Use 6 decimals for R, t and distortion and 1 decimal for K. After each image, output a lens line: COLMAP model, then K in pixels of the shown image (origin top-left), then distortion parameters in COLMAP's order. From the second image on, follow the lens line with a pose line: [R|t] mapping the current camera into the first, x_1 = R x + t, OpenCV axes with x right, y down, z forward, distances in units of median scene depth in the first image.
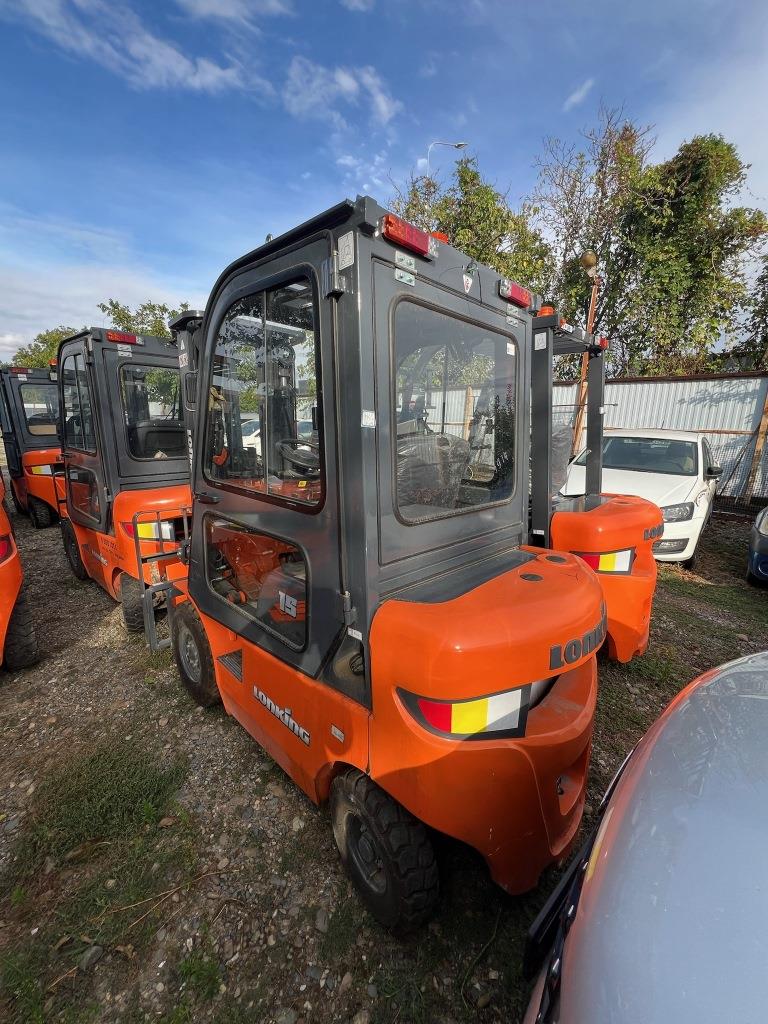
lens RADIAL K [[409.5, 0, 386.4], [0, 409.5, 512.3], [0, 0, 1]] dist [-0.000175, 0.000371]
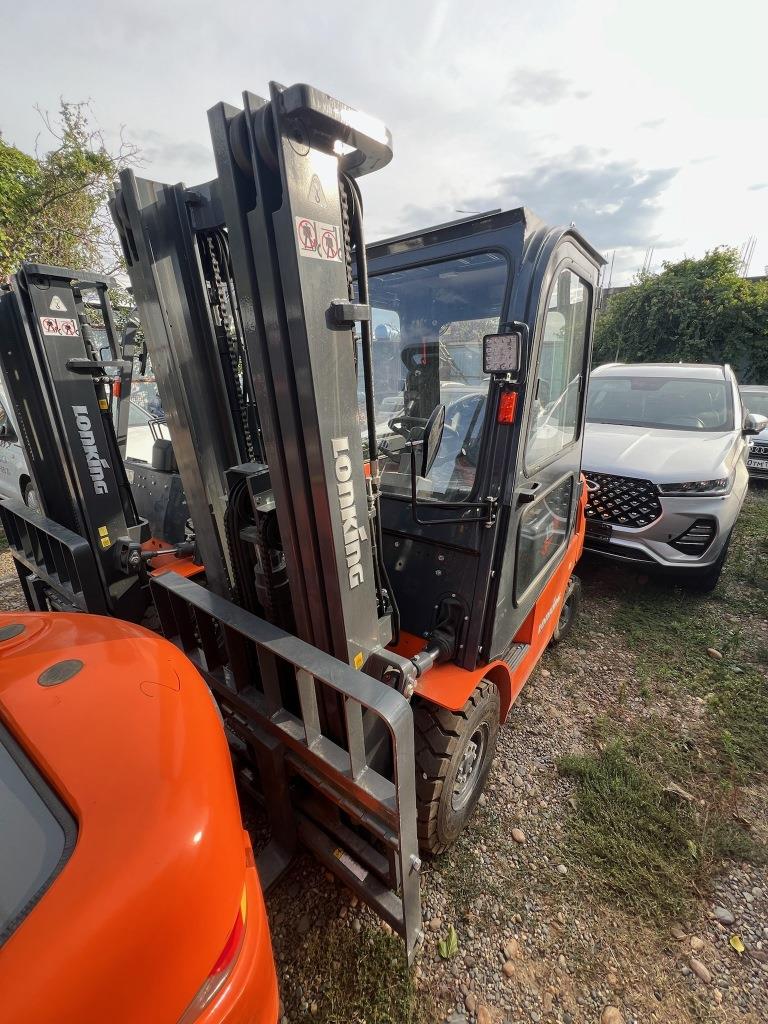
lens RADIAL K [[409.5, 0, 386.4], [0, 409.5, 513.0], [0, 0, 1]] dist [-0.000175, 0.000371]
pose [[-0.131039, -0.343569, 0.929941, -1.299862], [0.224851, 0.903284, 0.365404, -0.400060], [-0.965542, 0.256980, -0.041113, 1.466172]]
